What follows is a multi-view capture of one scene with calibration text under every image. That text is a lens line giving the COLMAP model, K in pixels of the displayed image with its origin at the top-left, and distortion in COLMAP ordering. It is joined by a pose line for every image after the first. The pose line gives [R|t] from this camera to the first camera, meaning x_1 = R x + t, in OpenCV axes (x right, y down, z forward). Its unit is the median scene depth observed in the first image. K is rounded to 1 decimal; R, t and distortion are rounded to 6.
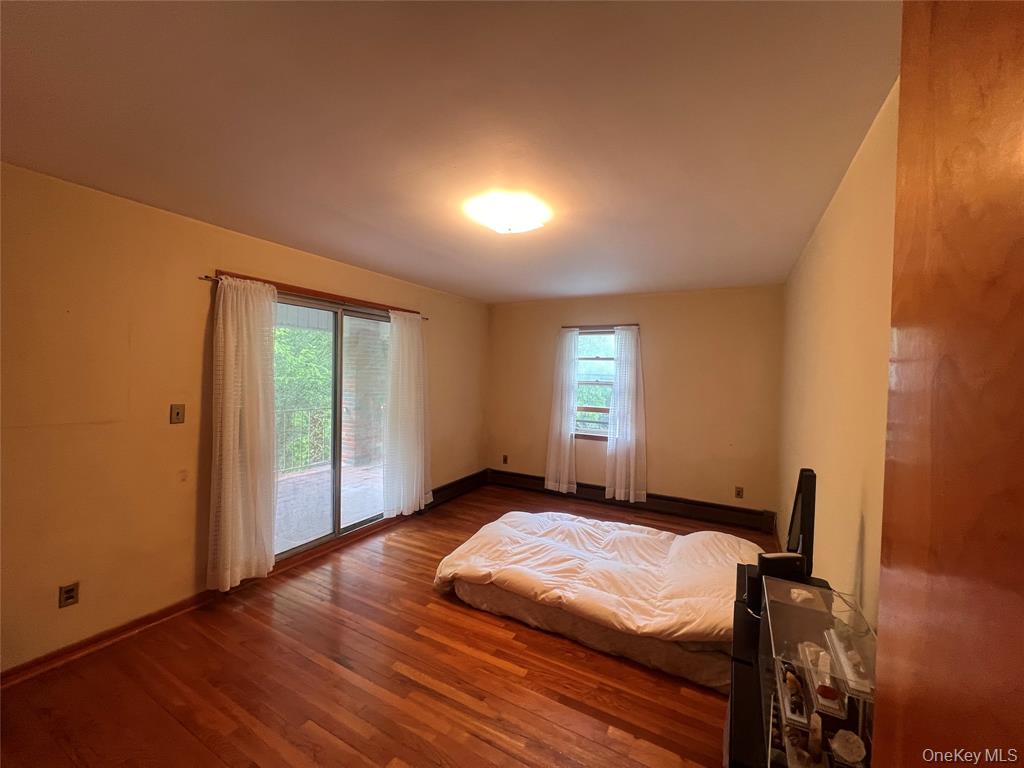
lens RADIAL K [[421.2, 0, 509.6], [0, 421.2, 384.3], [0, 0, 1]] dist [0.002003, -0.000186]
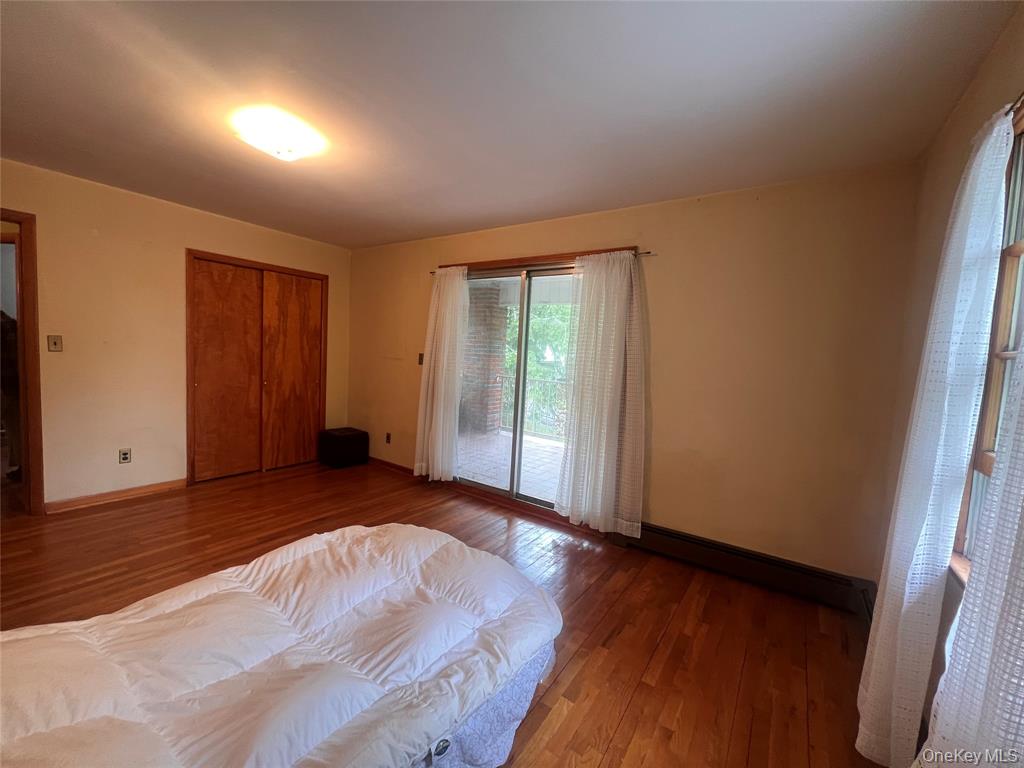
lens RADIAL K [[409.8, 0, 510.3], [0, 409.8, 382.4], [0, 0, 1]] dist [-0.002320, -0.000292]
pose [[-0.101413, 0.040251, -0.994030, 0.529712], [-0.092034, 0.994517, 0.049661, 0.034830], [0.990578, 0.096521, -0.097153, 1.009722]]
